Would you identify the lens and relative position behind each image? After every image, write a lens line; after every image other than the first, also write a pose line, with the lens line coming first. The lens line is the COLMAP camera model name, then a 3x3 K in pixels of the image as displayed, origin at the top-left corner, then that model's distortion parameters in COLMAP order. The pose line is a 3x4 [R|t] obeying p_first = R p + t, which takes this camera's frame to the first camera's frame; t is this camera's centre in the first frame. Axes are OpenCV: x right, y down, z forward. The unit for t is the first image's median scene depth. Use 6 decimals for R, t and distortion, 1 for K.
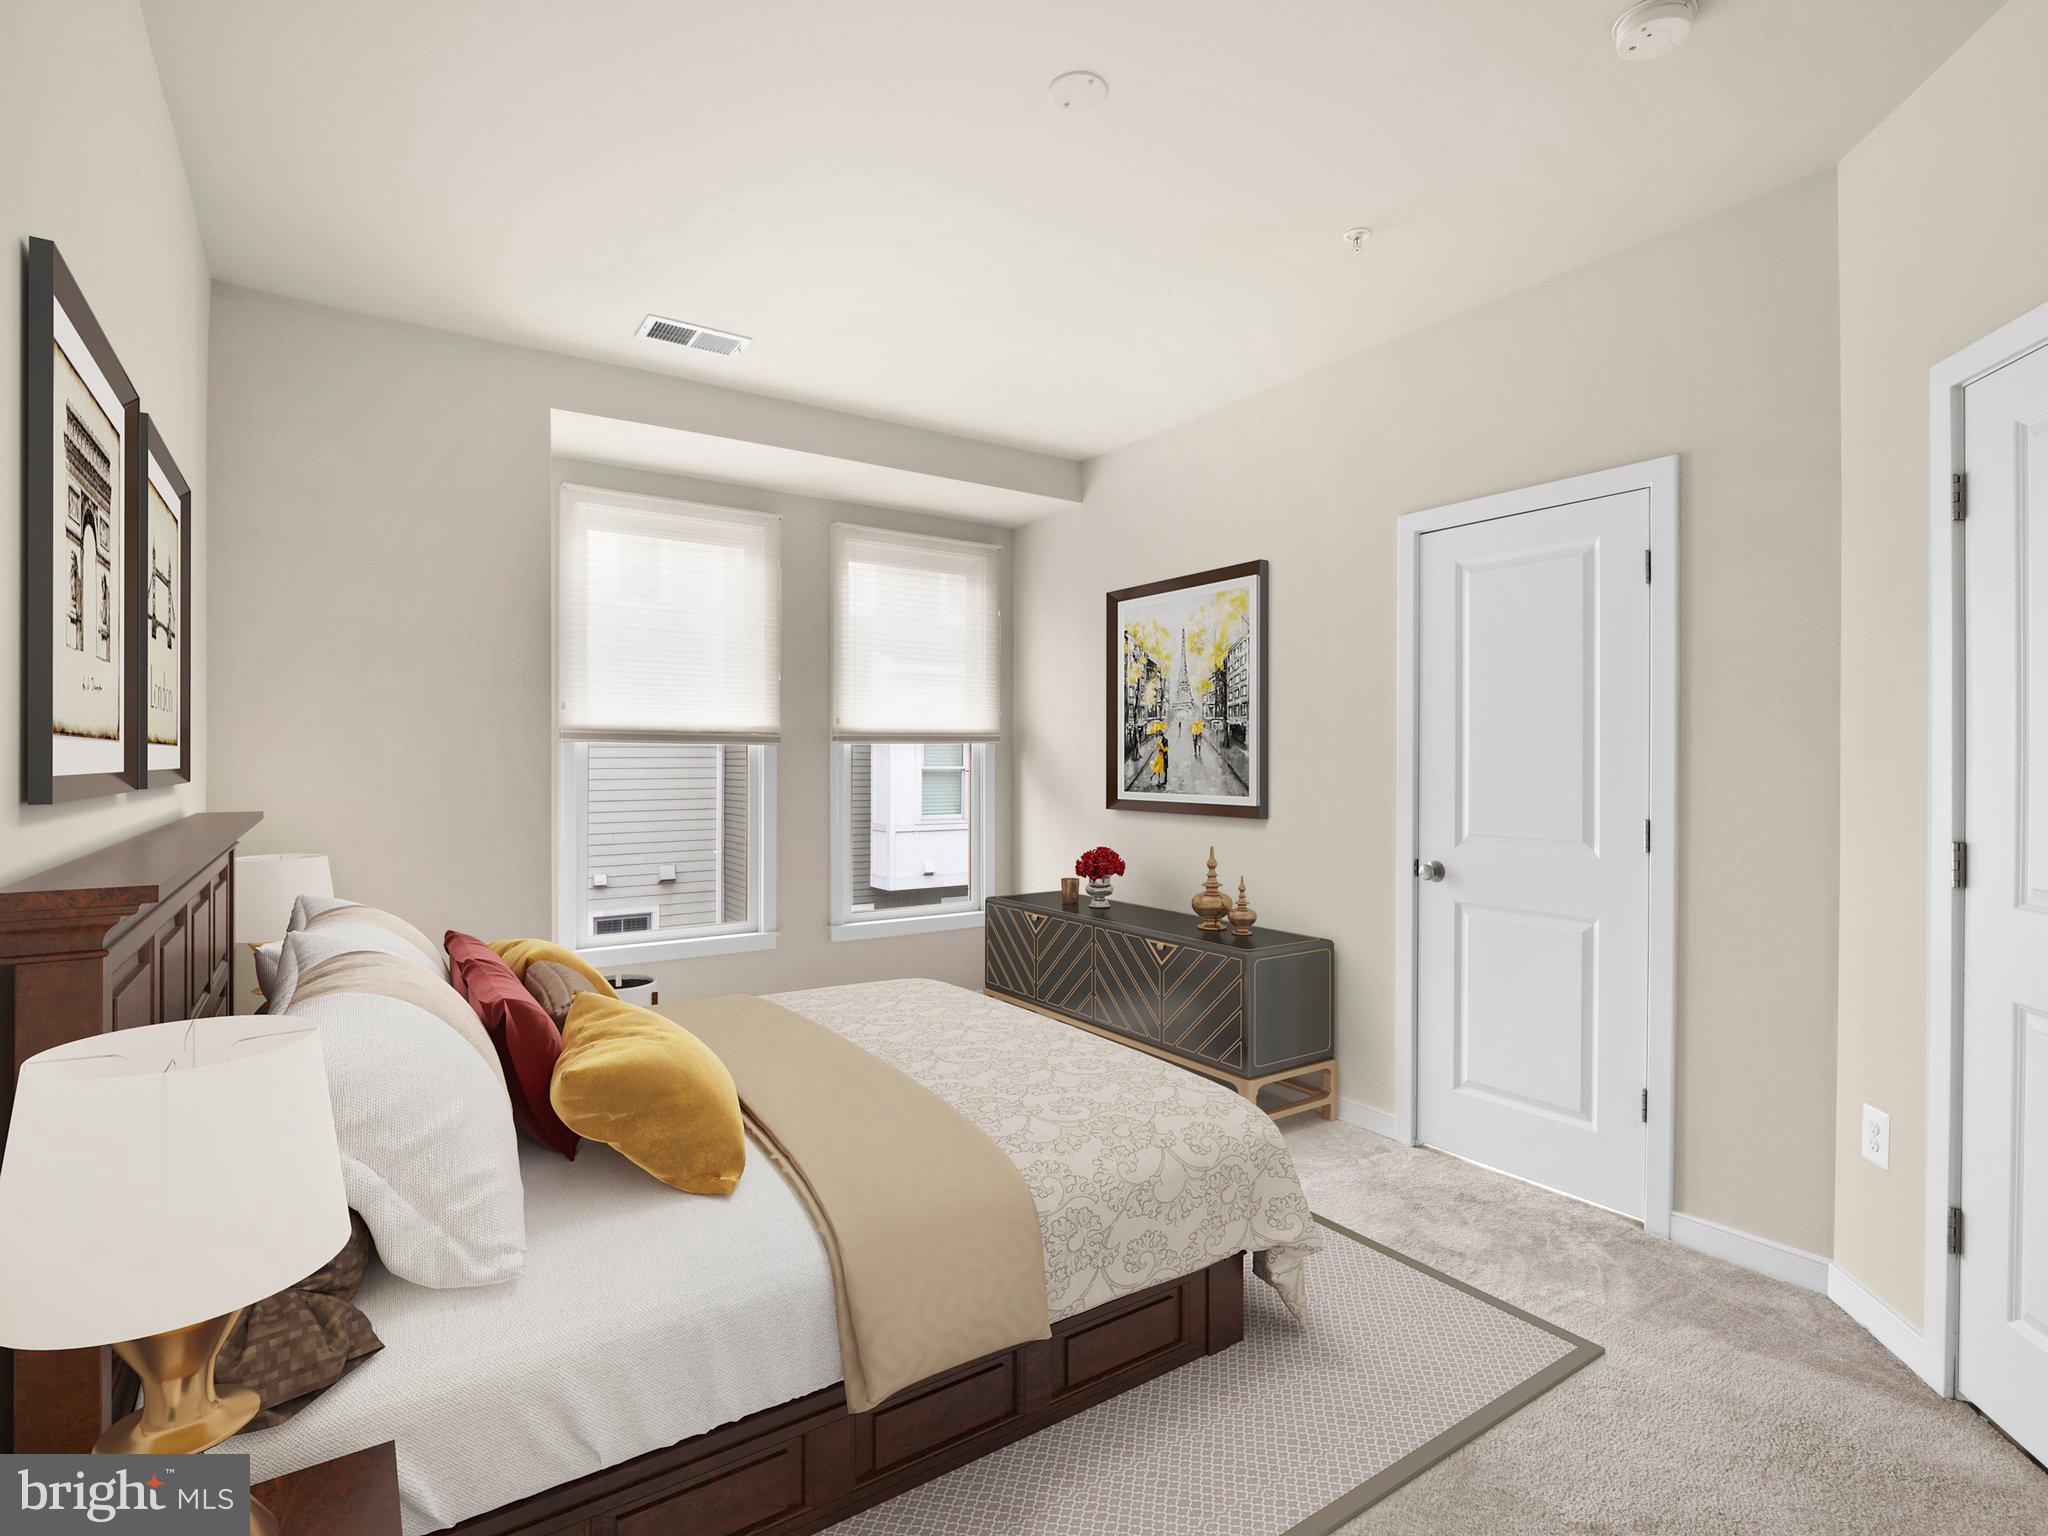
lens RADIAL K [[1000.5, 0, 1021.4], [0, 1000.5, 766.7], [0, 0, 1]] dist [-0.010457, -0.000485]
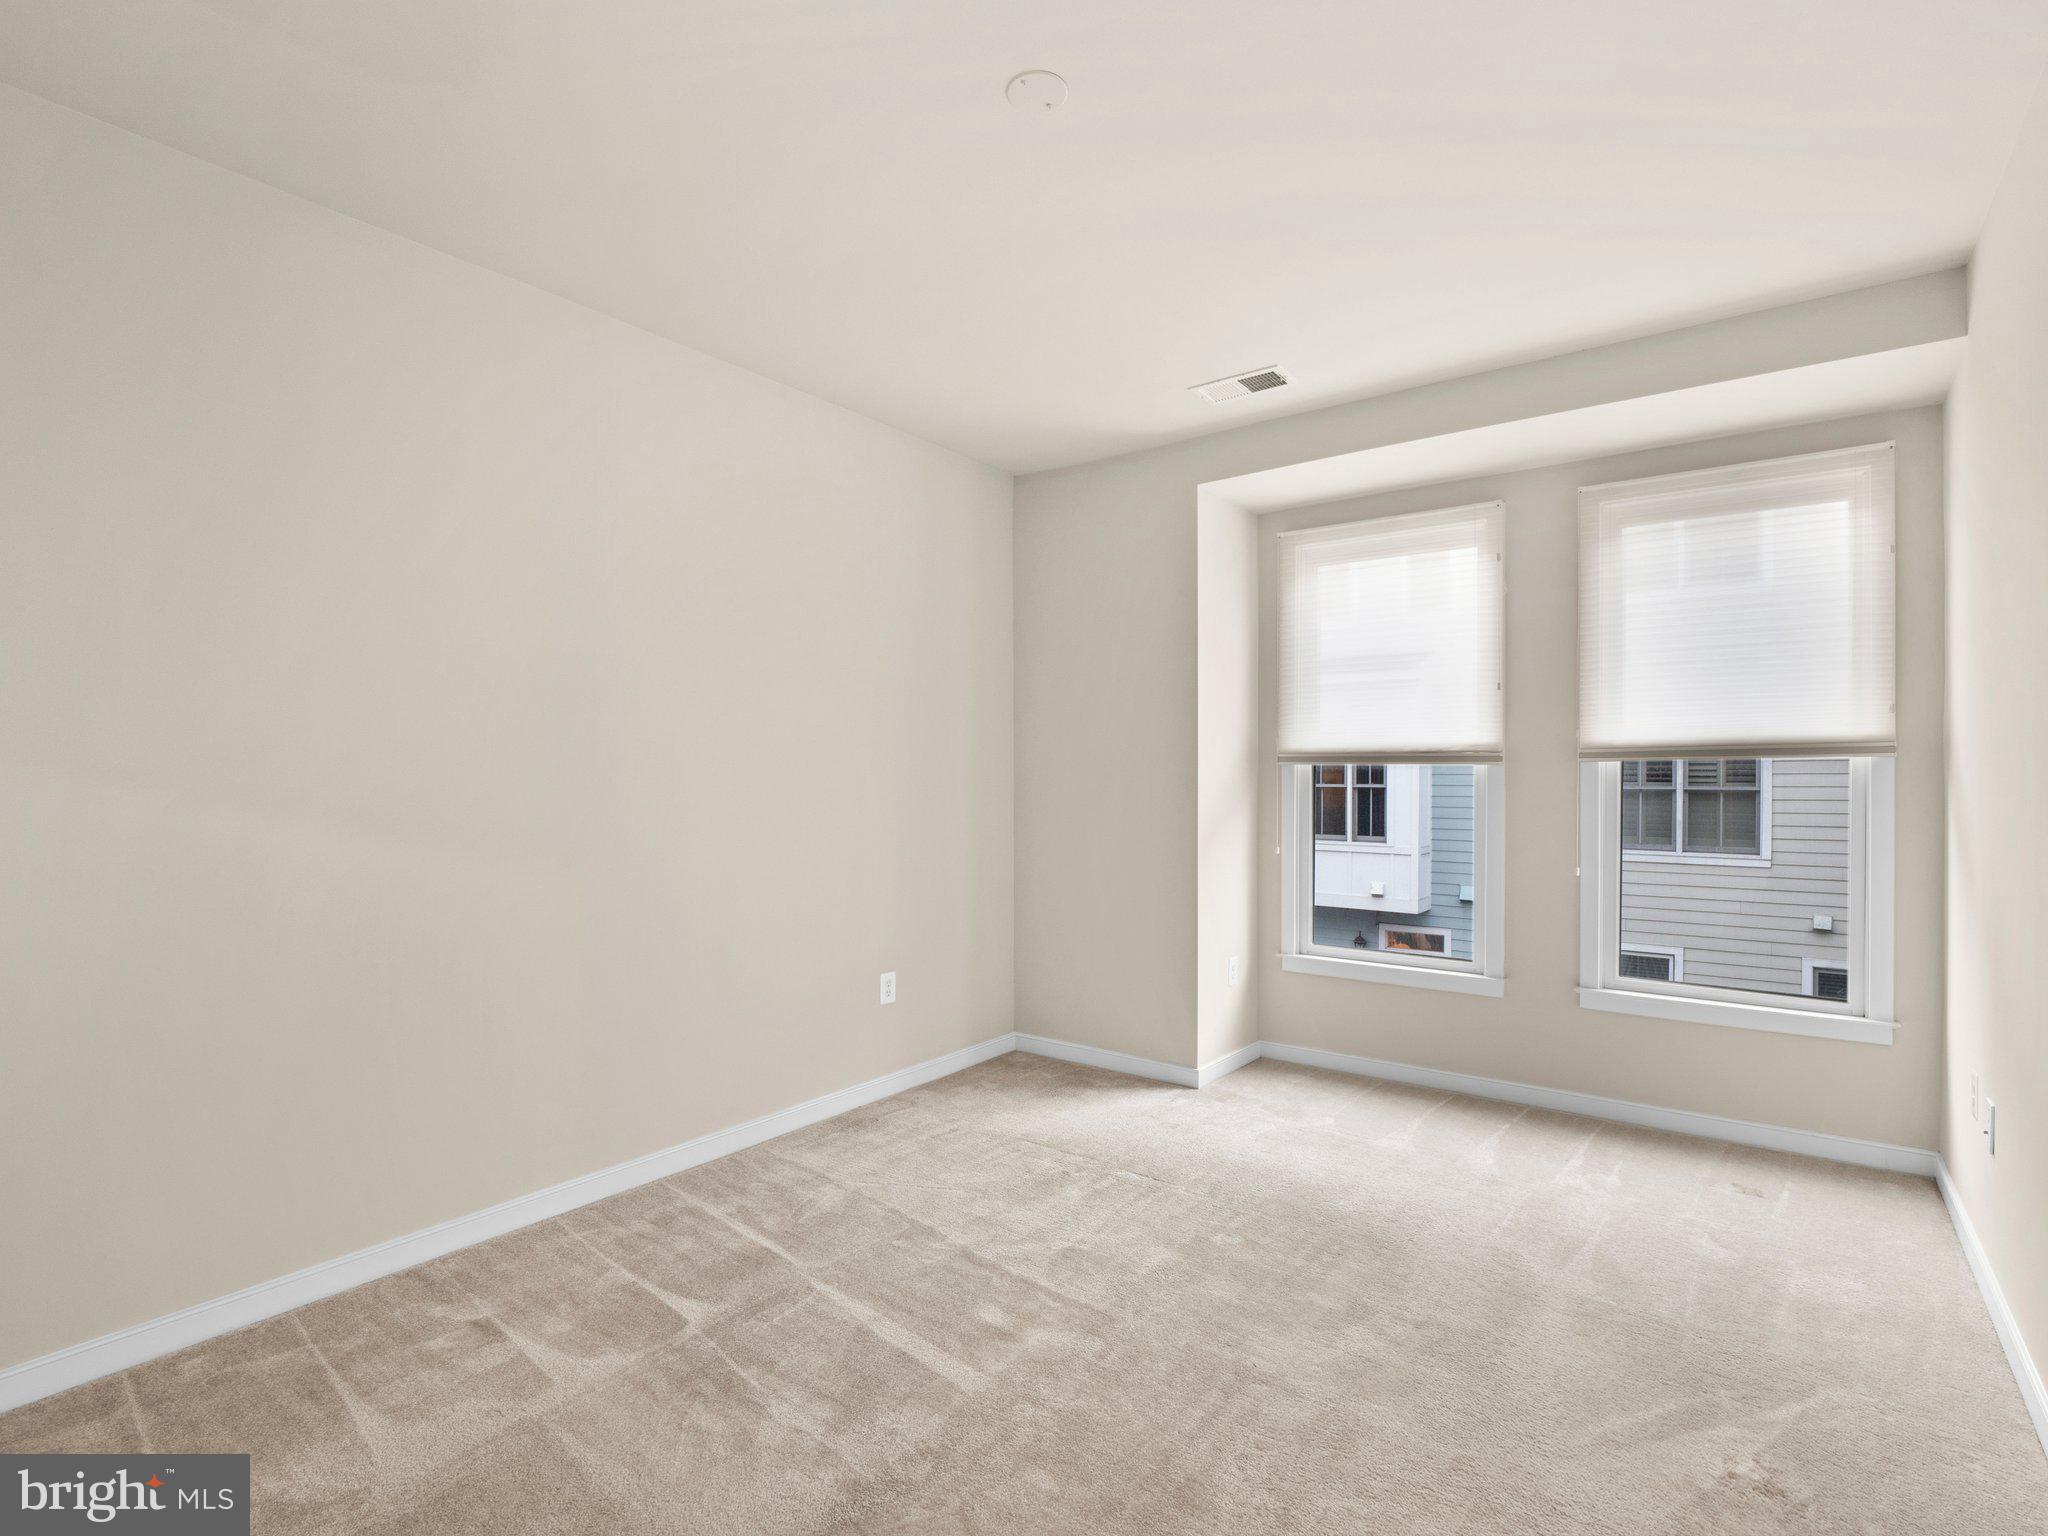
lens RADIAL K [[1000.5, 0, 1022.4], [0, 1000.5, 766.5], [0, 0, 1]] dist [-0.010457, -0.000485]
pose [[0.310536, -0.006352, -0.950540, 0.428042], [-0.008134, 0.999923, -0.009339, -0.007415], [0.950527, 0.010632, 0.310461, 0.314771]]
